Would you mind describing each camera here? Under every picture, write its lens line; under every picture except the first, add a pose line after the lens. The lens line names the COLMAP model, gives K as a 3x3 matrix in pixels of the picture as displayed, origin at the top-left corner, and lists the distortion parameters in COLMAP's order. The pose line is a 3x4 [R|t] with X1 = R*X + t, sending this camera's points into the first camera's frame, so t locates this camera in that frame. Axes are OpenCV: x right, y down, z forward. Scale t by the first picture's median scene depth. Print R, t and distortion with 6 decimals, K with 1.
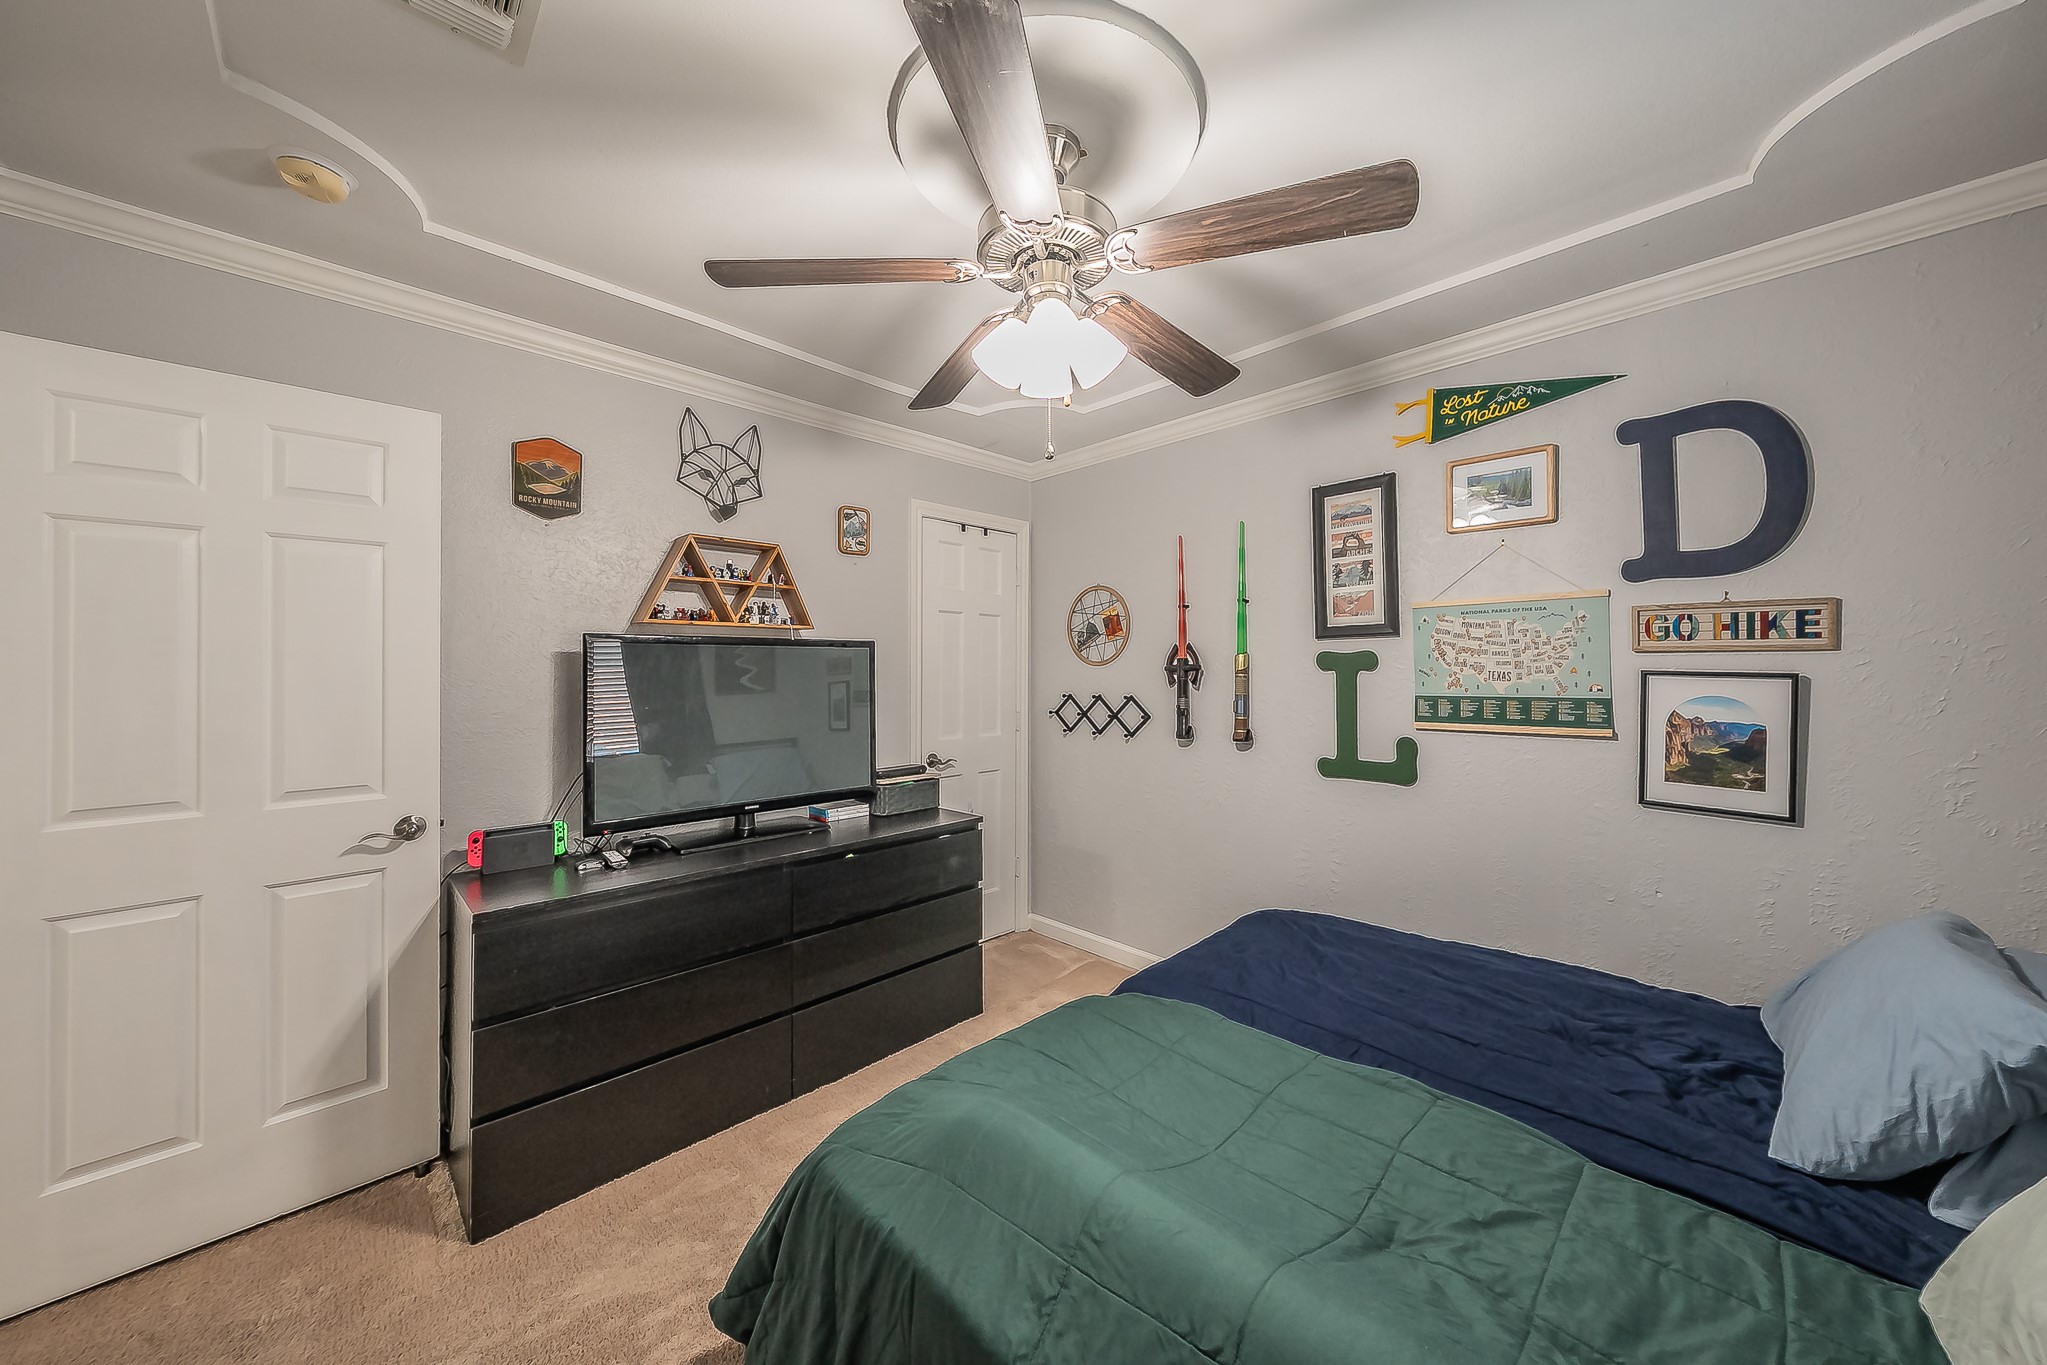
lens RADIAL K [[709.5, 0, 1028.2], [0, 709.5, 664.6], [0, 0, 1]] dist [0.001698, 0.000089]
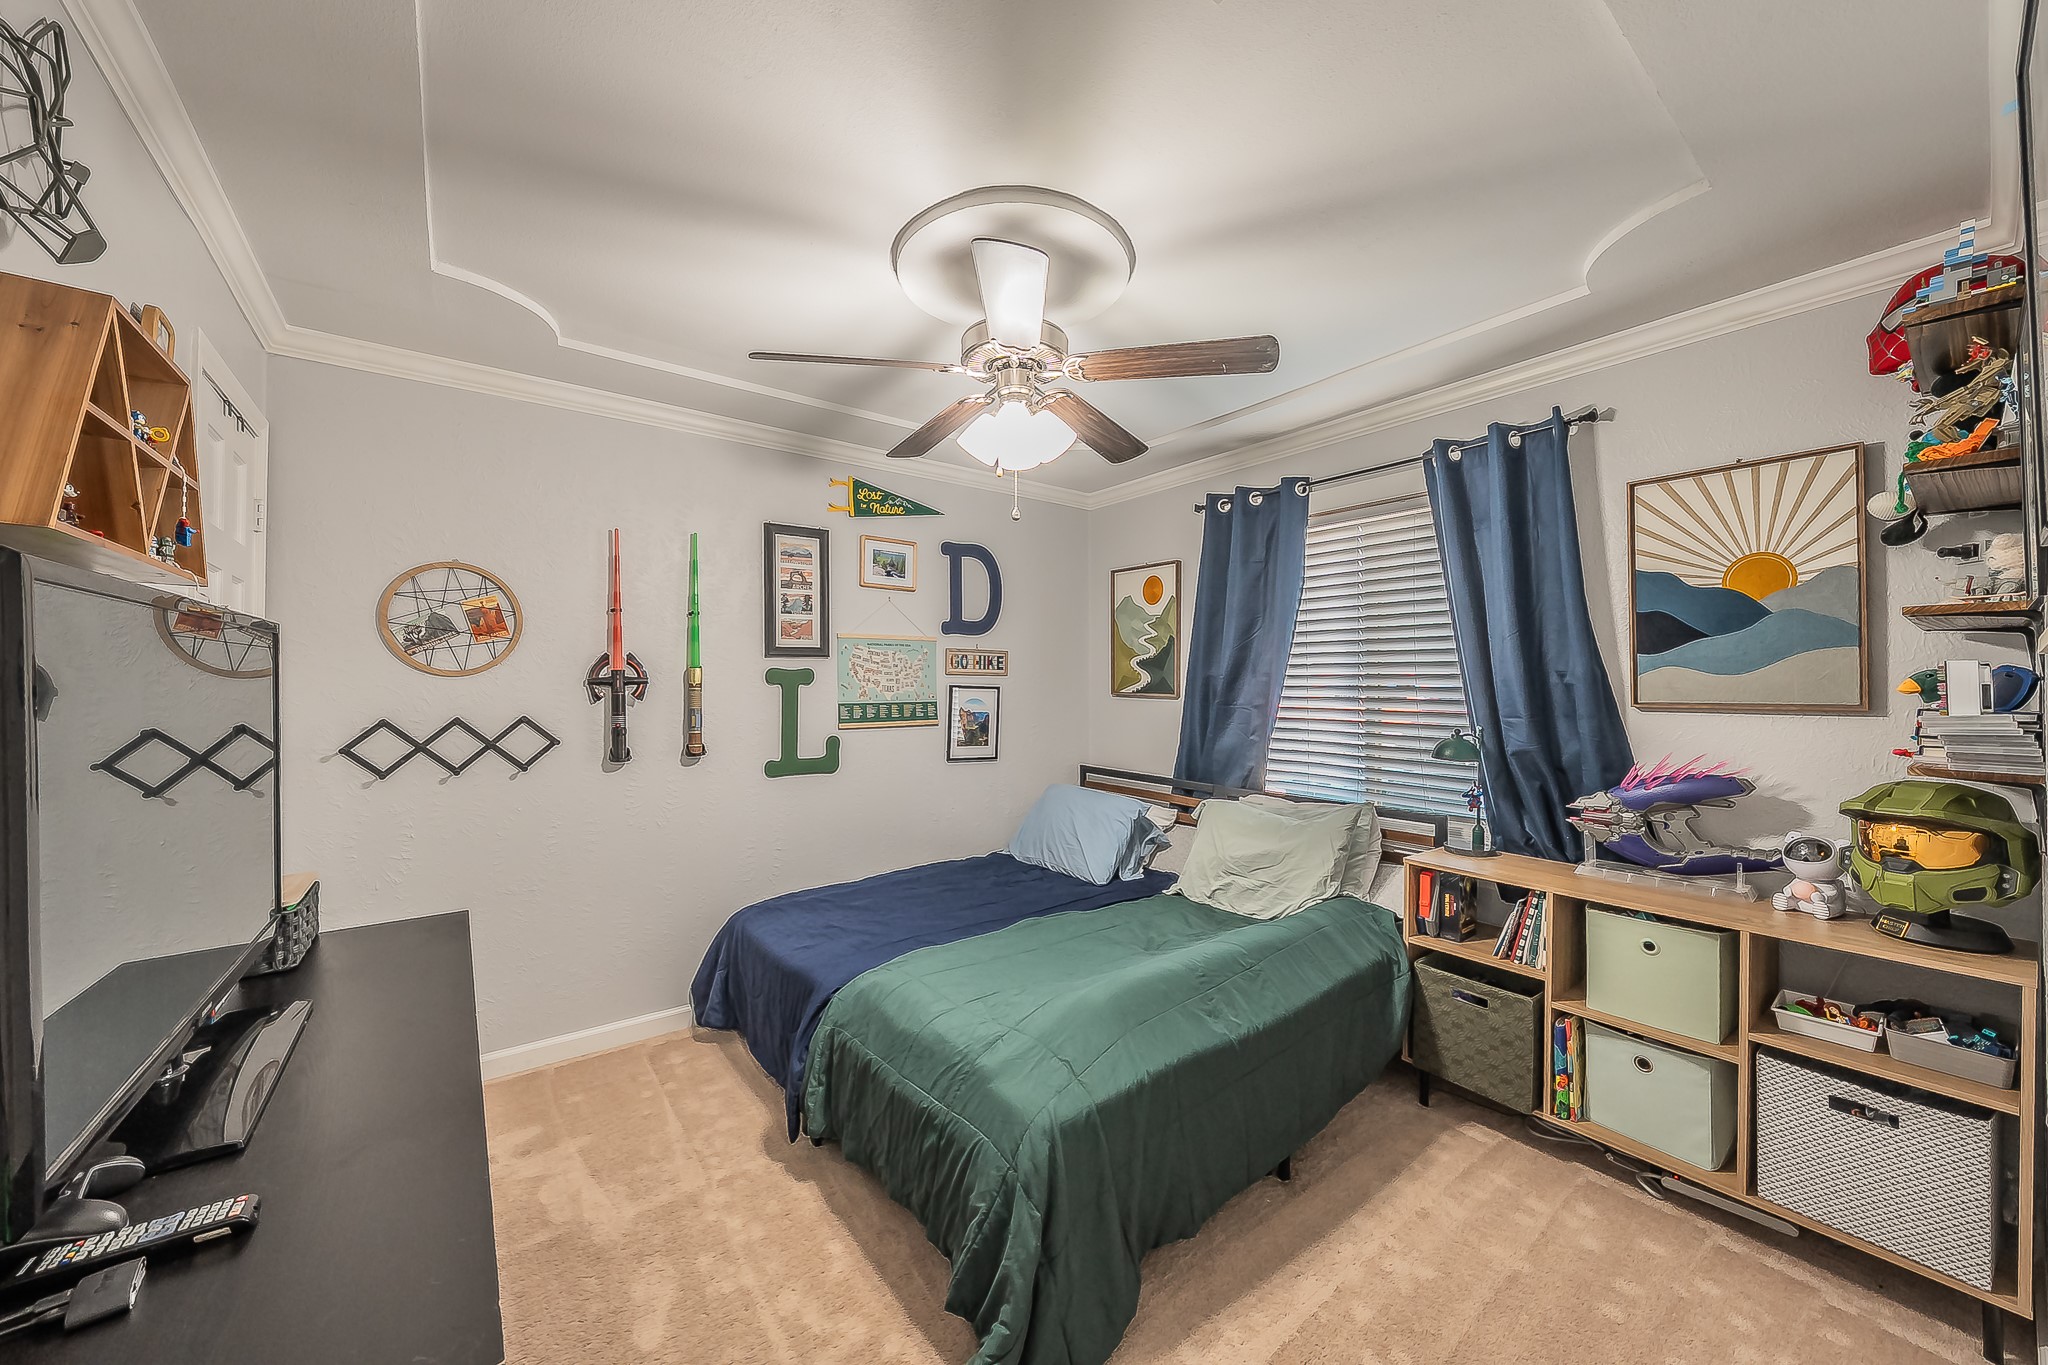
lens RADIAL K [[754.8, 0, 1026.5], [0, 754.8, 679.4], [0, 0, 1]] dist [-0.001303, 0.001055]
pose [[0.119777, 0.009560, 0.992755, -0.805996], [-0.010826, 0.999907, -0.008323, 0.006367], [-0.992742, -0.009750, 0.119870, 0.486882]]
